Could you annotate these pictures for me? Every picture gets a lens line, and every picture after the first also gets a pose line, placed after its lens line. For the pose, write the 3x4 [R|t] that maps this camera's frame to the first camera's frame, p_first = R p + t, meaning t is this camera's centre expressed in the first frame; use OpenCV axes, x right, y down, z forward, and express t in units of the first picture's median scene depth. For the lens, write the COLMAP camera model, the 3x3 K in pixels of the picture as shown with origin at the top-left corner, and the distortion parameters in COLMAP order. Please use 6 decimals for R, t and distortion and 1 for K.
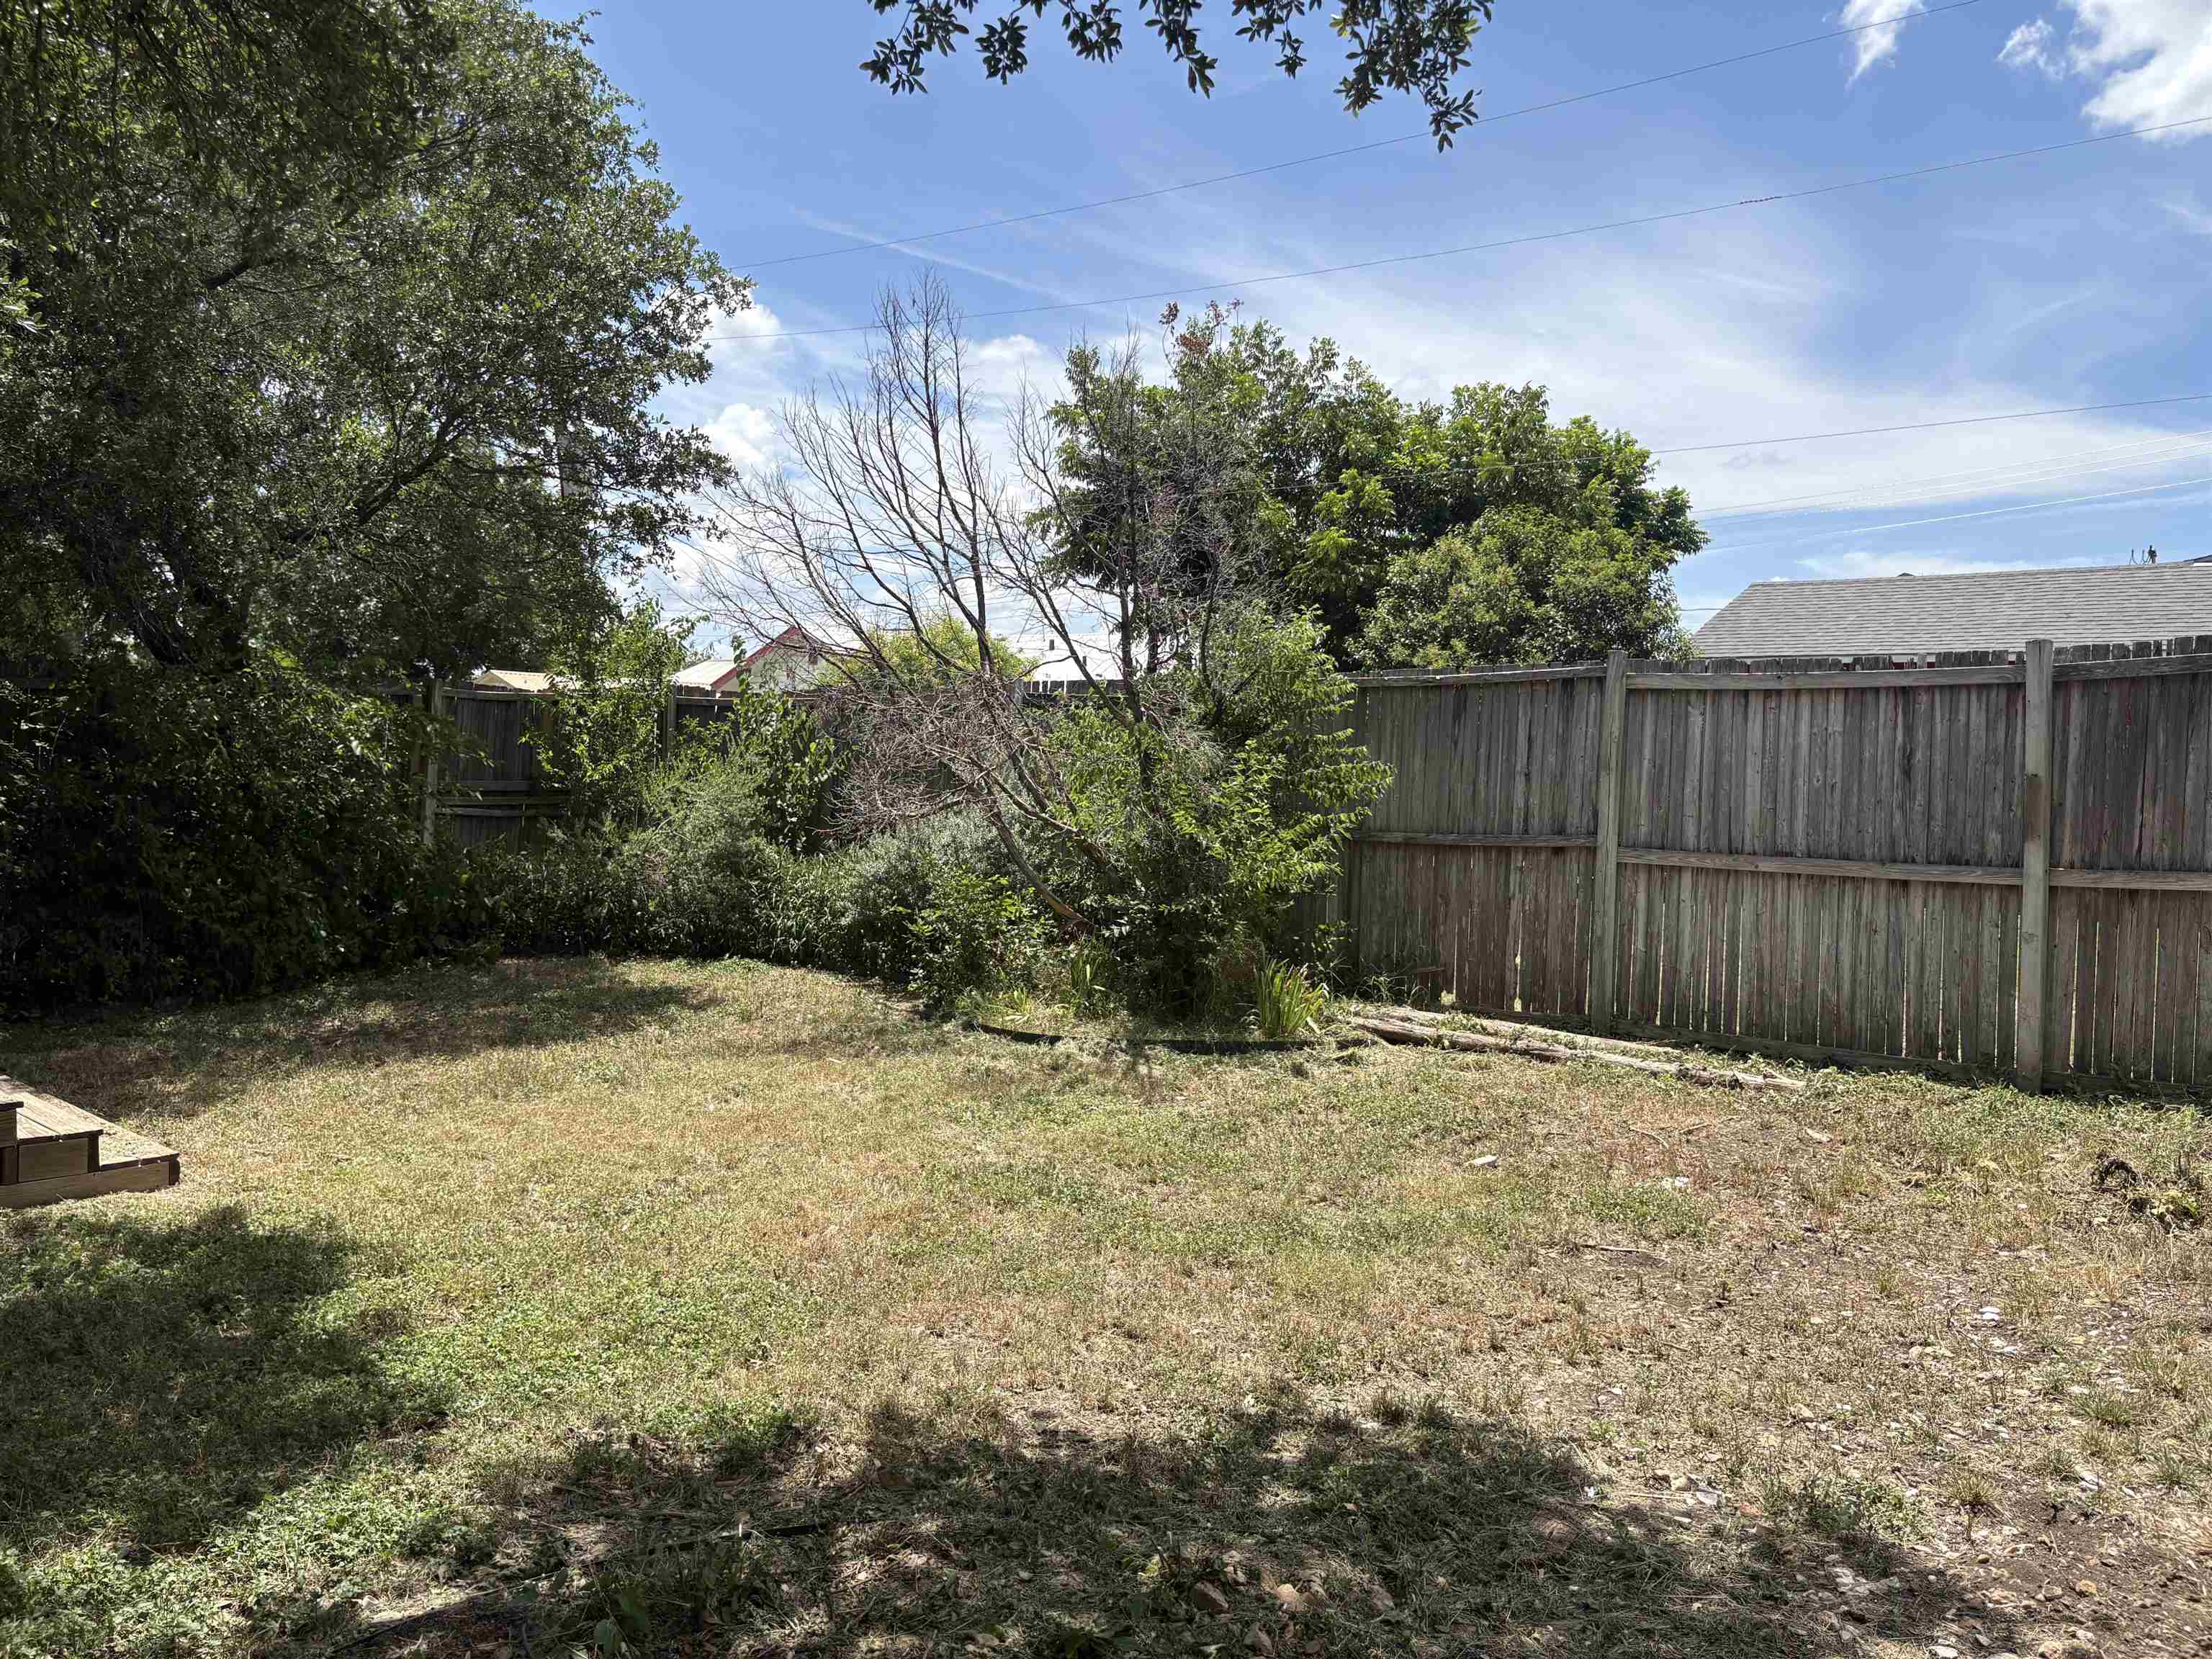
lens RADIAL K [[1681.1, 0, 1099.7], [0, 1681.1, 832.3], [0, 0, 1]] dist [0.033819, -0.045662]
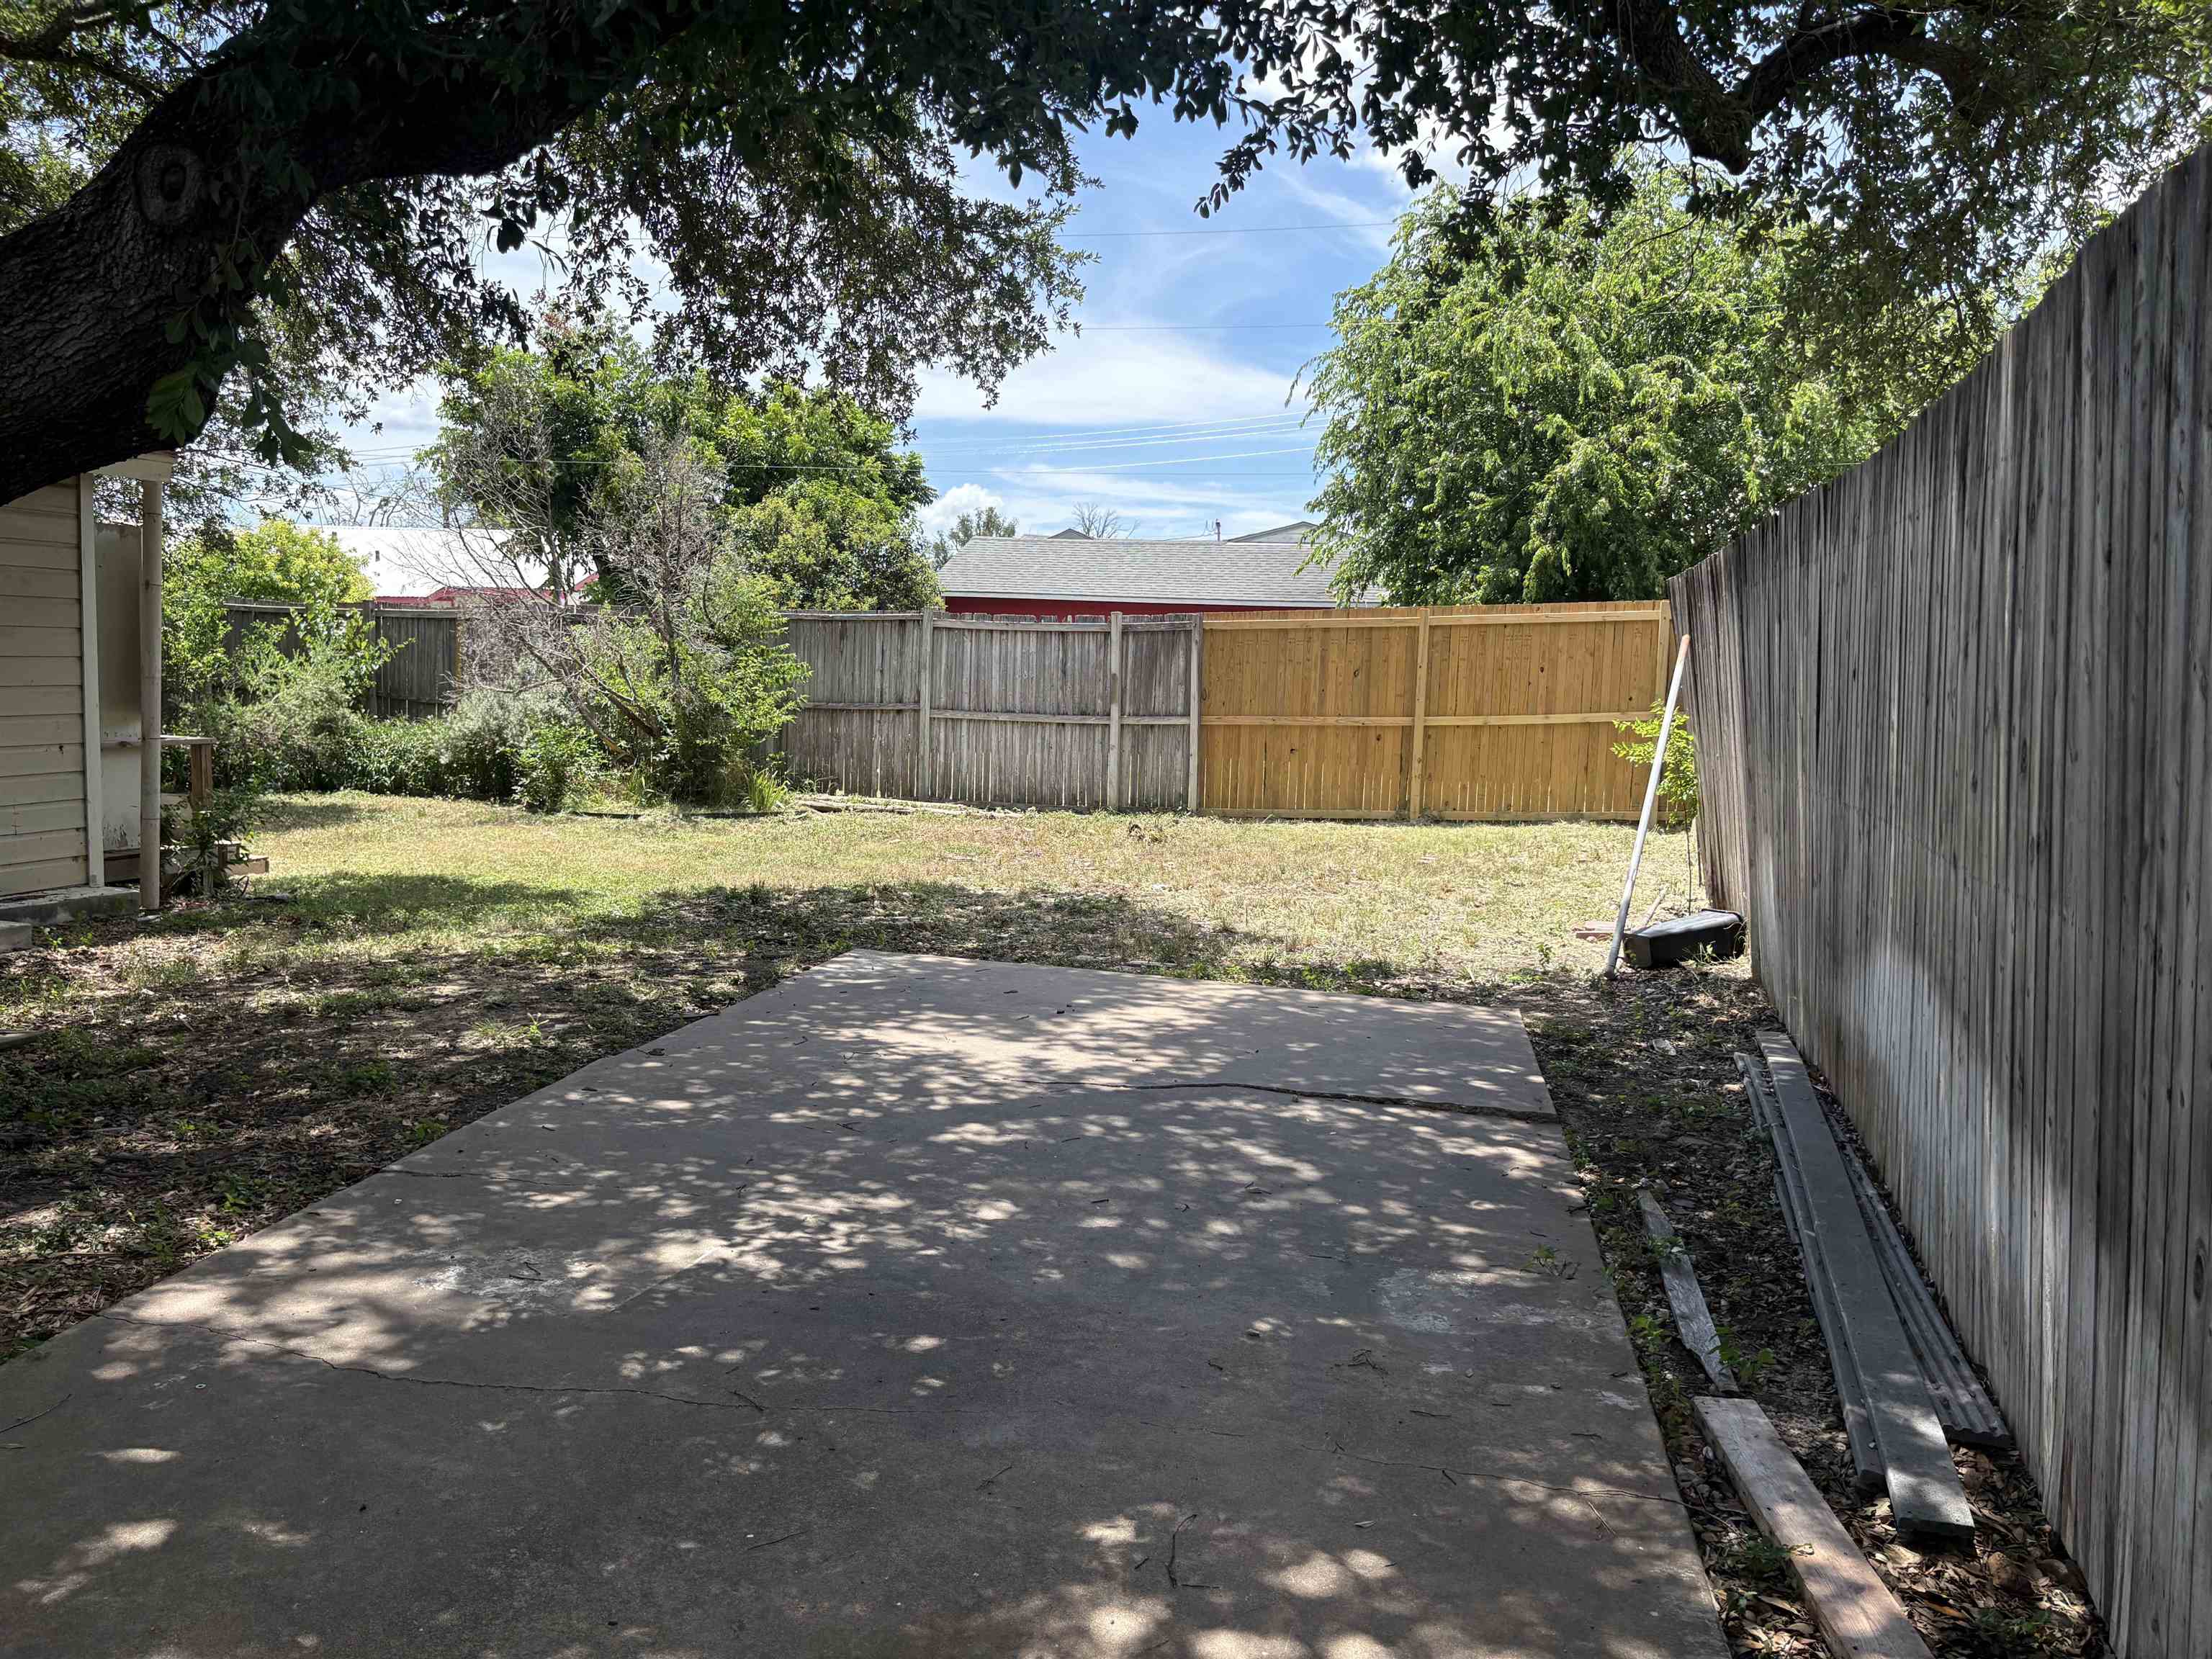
lens RADIAL K [[1681.1, 0, 1105.6], [0, 1681.1, 829.1], [0, 0, 1]] dist [0.033819, -0.045662]
pose [[0.895691, -0.031769, 0.443540, -0.364500], [0.004466, 0.998037, 0.062467, 0.025832], [-0.444654, -0.053971, 0.894075, -0.804073]]
